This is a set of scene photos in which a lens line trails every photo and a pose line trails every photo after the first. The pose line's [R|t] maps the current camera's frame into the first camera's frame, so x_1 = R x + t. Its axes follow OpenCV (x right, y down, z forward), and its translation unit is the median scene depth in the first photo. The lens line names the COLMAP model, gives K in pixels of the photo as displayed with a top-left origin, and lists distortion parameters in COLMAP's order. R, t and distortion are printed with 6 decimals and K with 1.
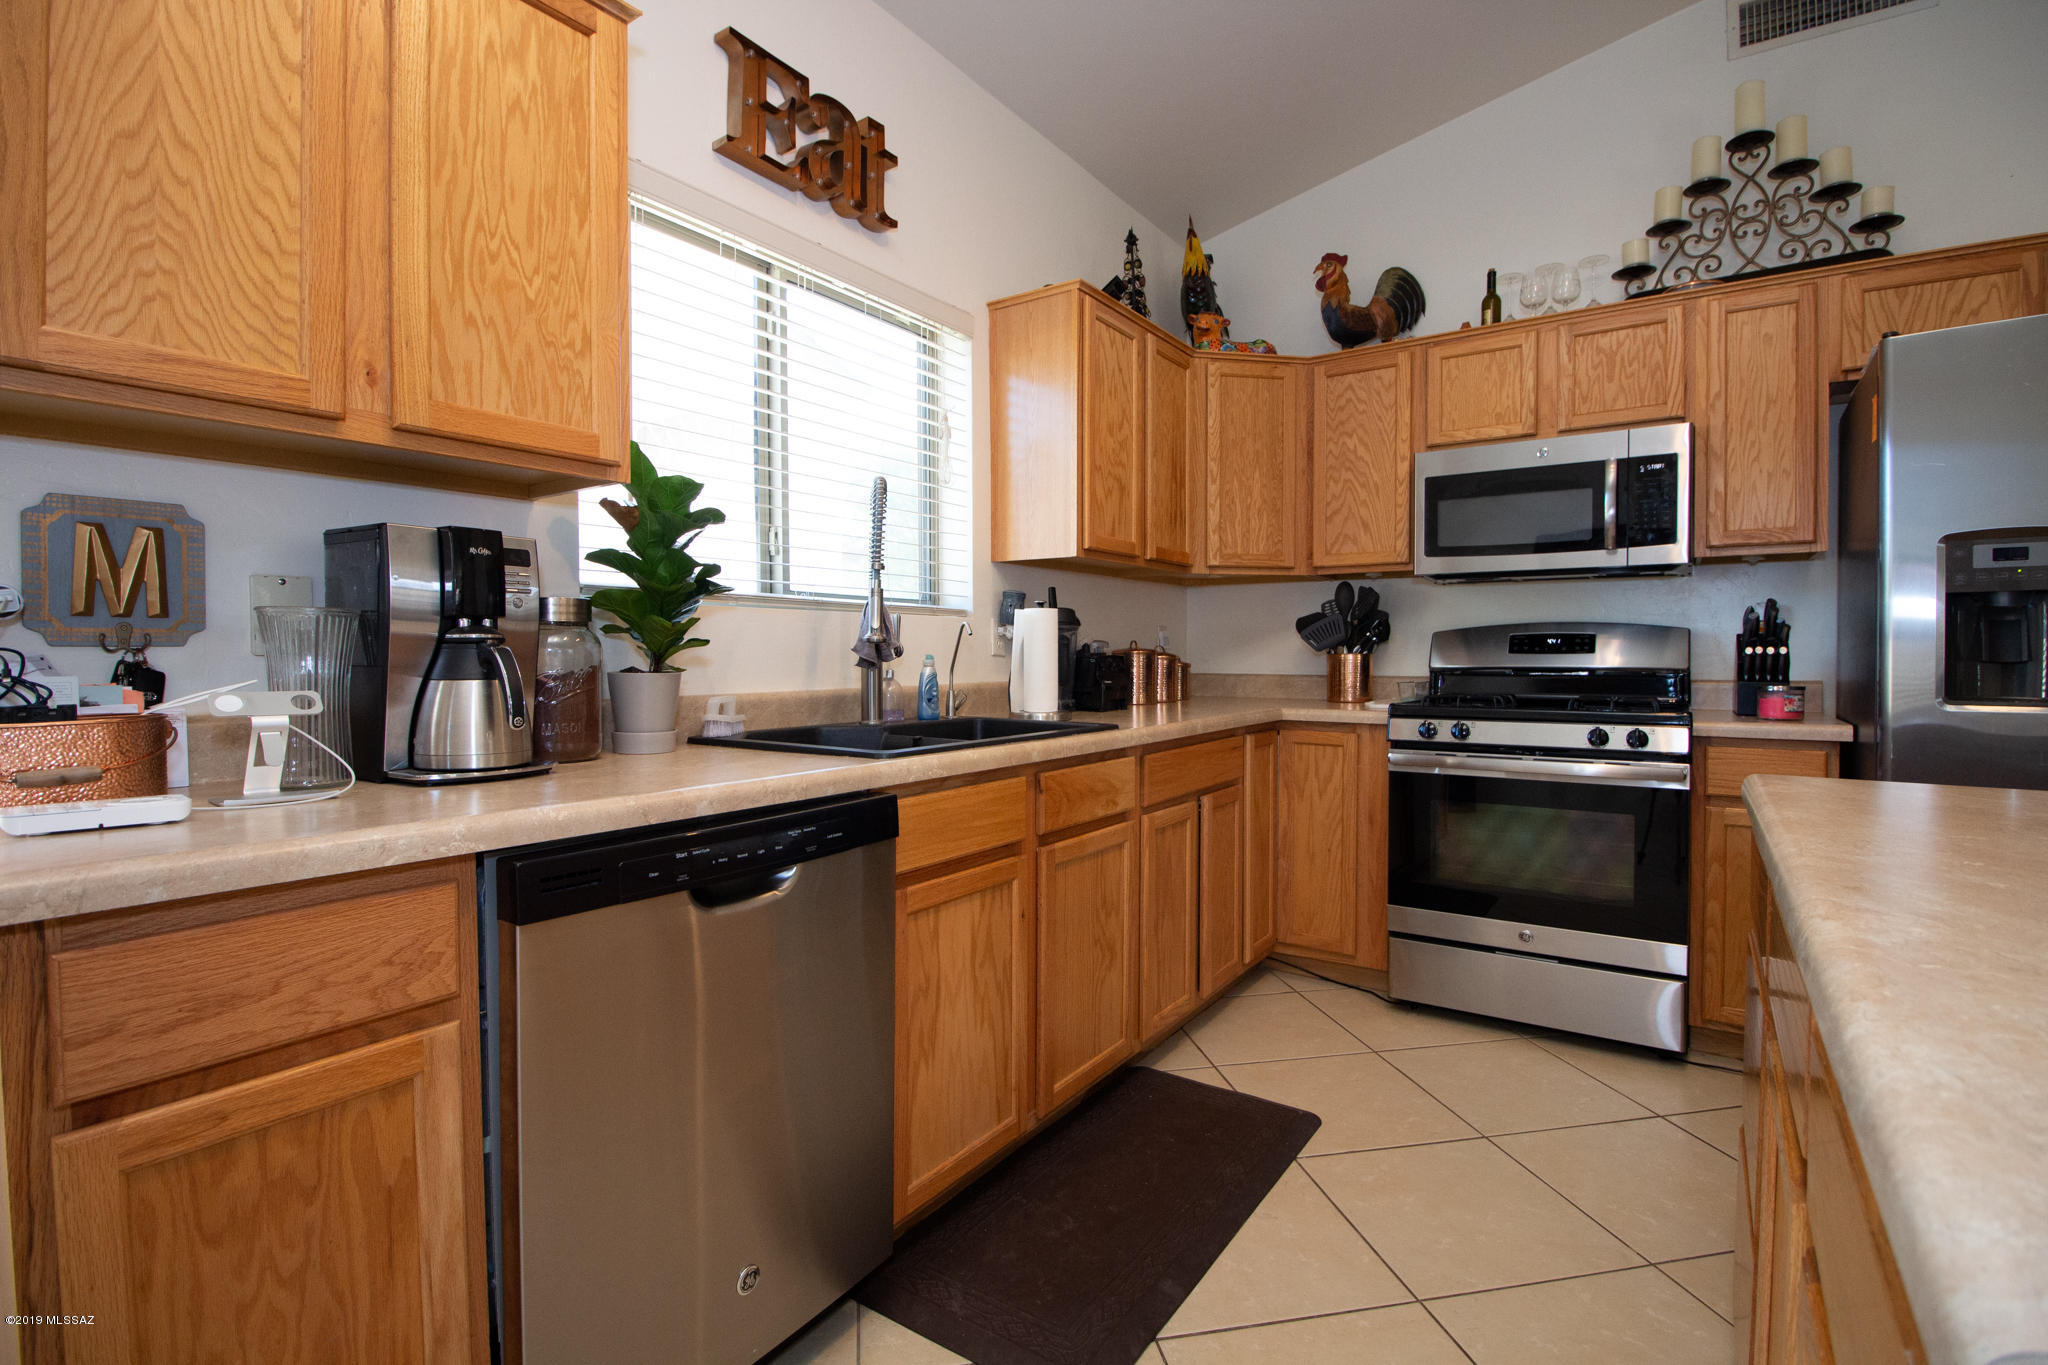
lens RADIAL K [[942.0, 0, 1032.5], [0, 942.0, 674.0], [0, 0, 1]] dist [0.001363, -0.015868]
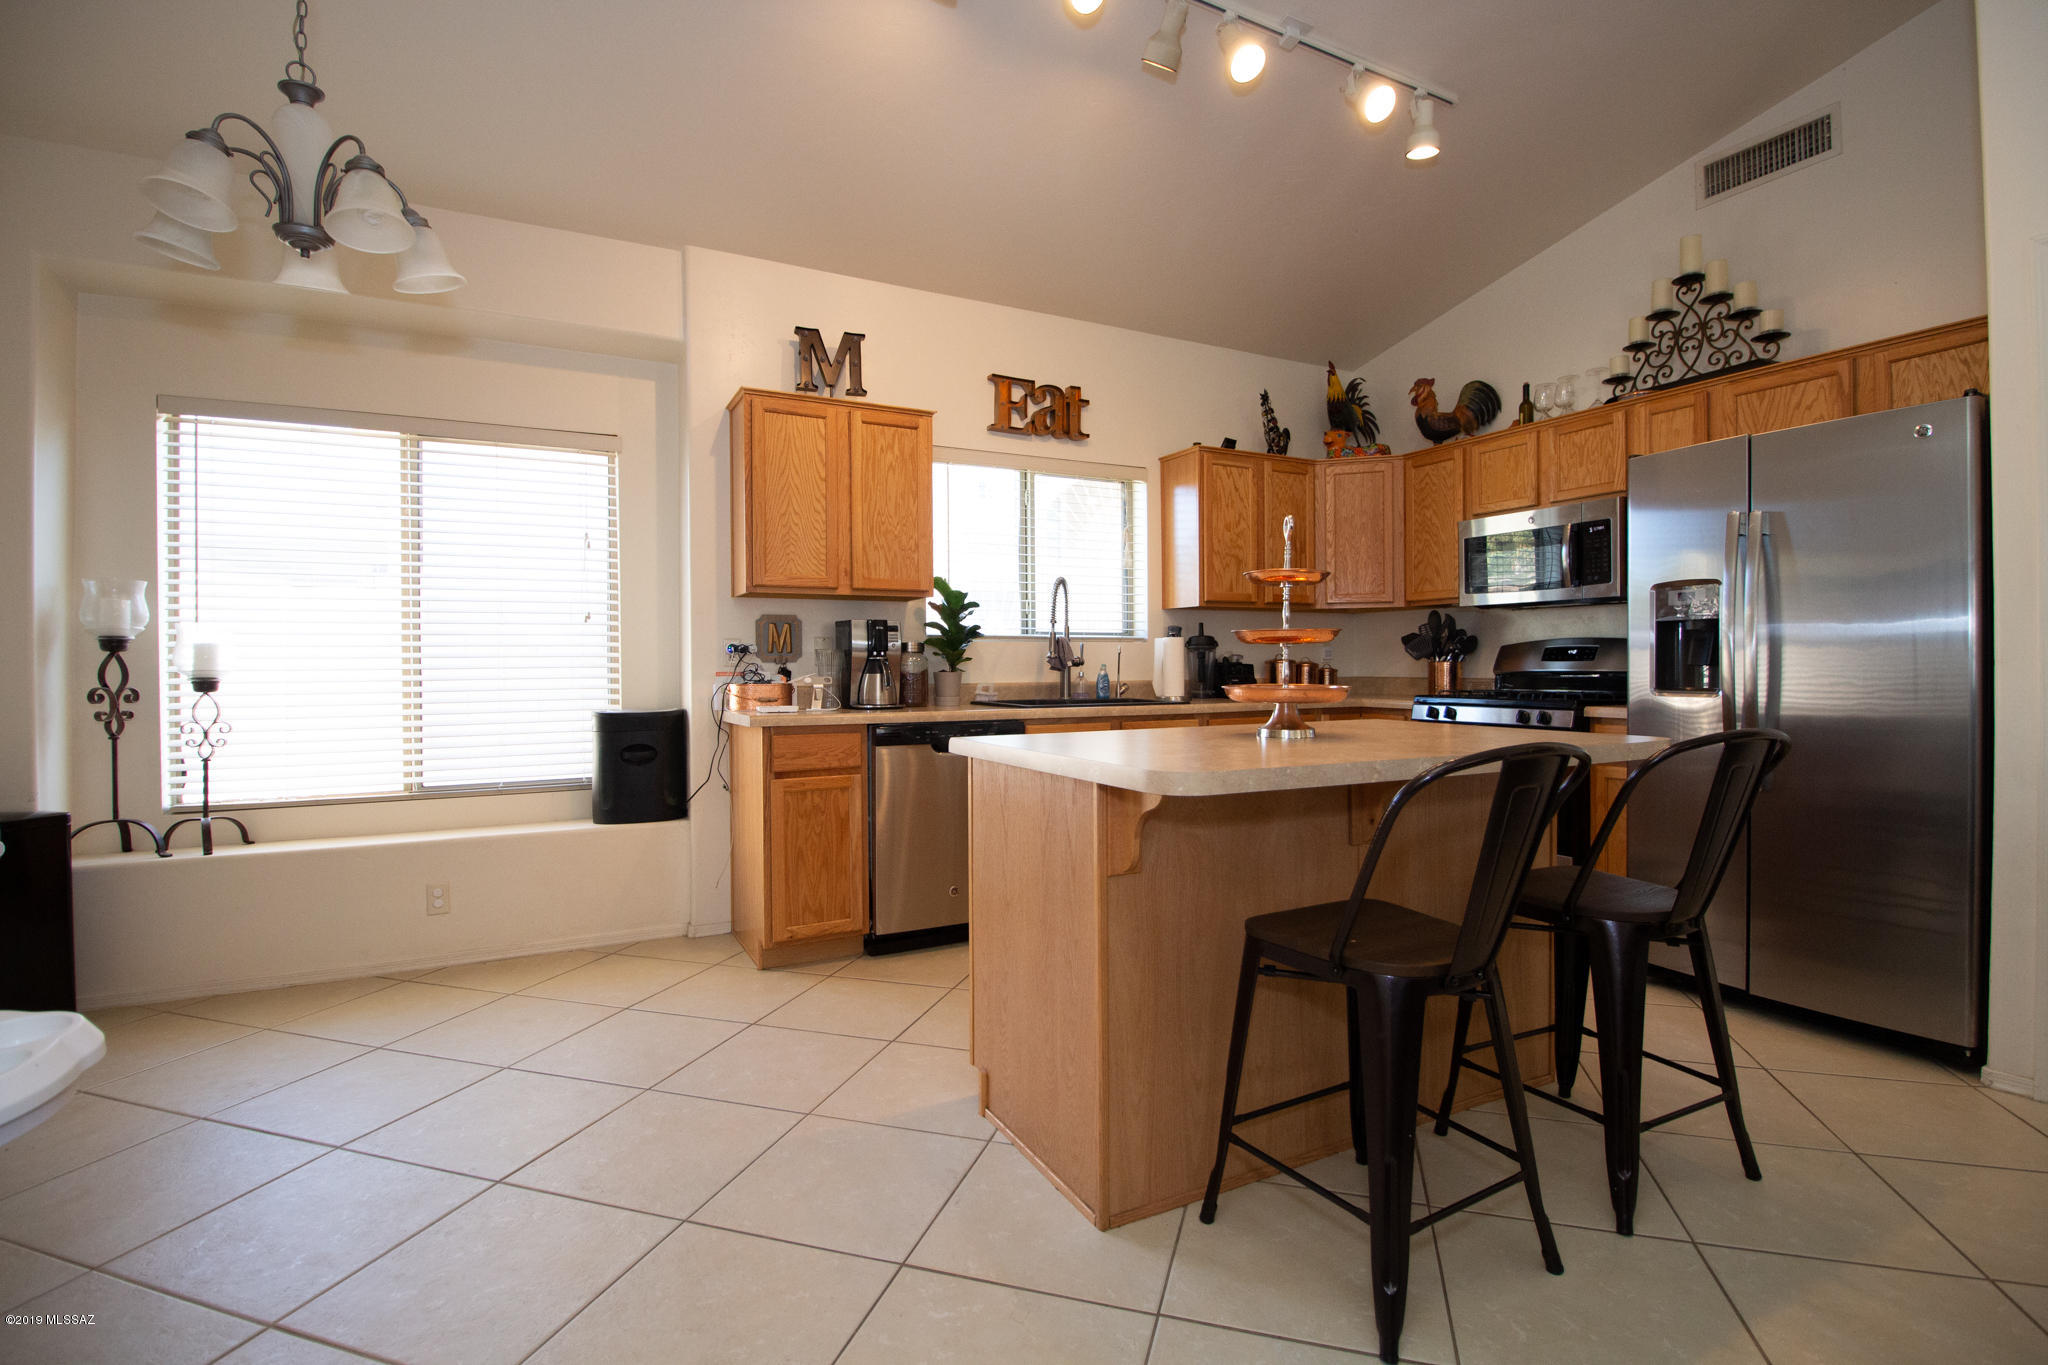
lens RADIAL K [[942.0, 0, 1032.5], [0, 942.0, 674.0], [0, 0, 1]] dist [0.001363, -0.015868]
pose [[0.886242, -0.000328, -0.463222, 0.633043], [-0.004984, 0.999935, -0.010243, 0.019227], [0.463195, 0.011386, 0.886183, -0.722763]]
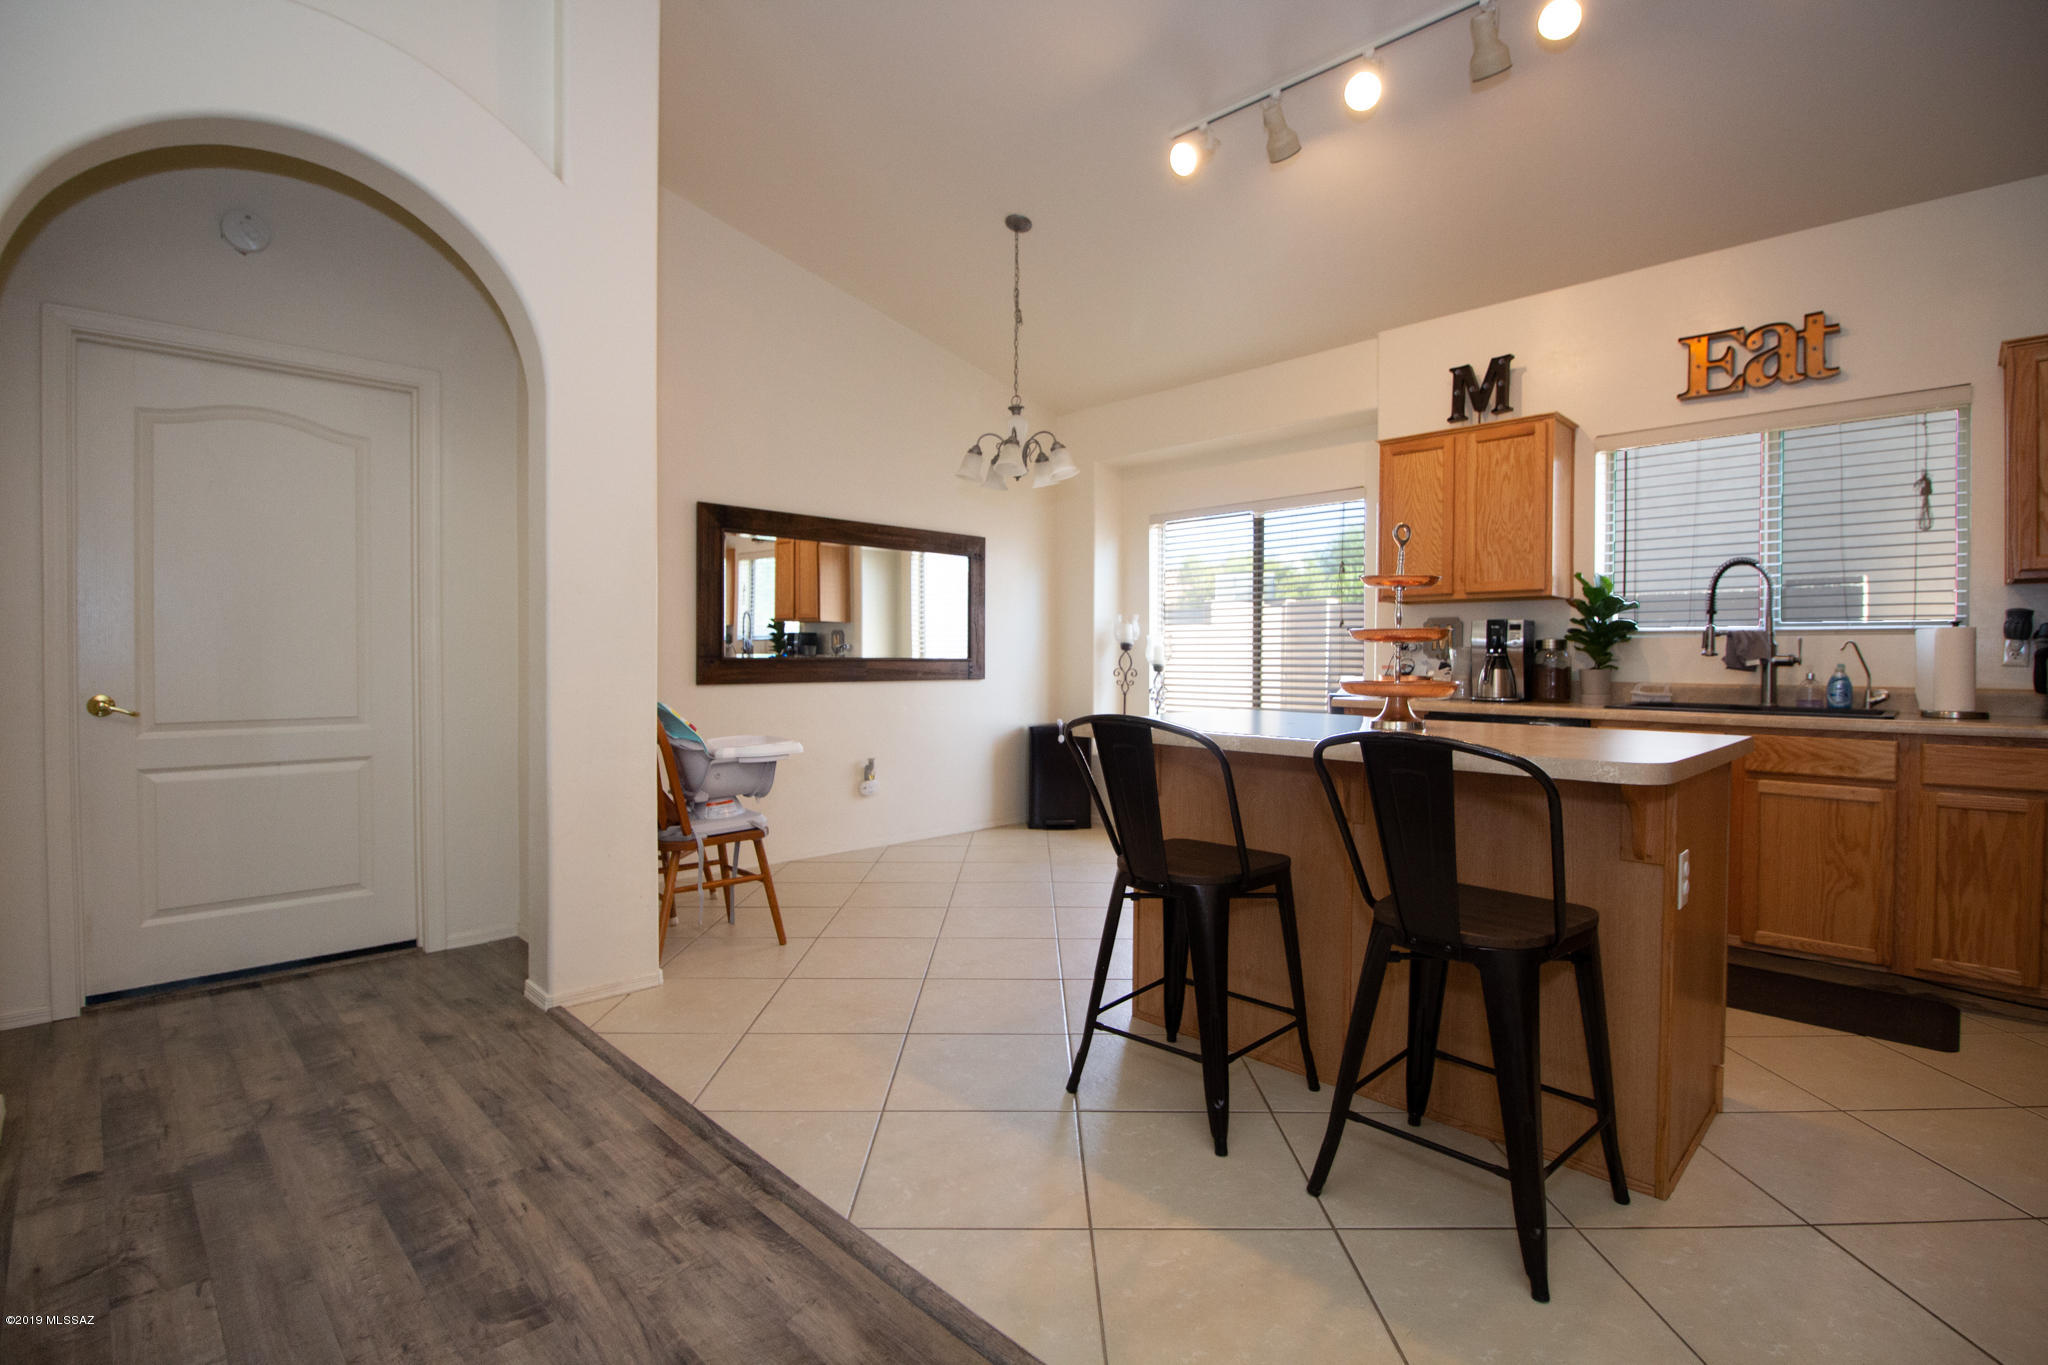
lens RADIAL K [[942.0, 0, 1032.5], [0, 942.0, 674.0], [0, 0, 1]] dist [0.001363, -0.015868]
pose [[-0.175392, 0.015874, -0.984371, 1.516160], [-0.026777, 0.999423, 0.020888, -0.001200], [0.984135, 0.030022, -0.174865, 0.036377]]
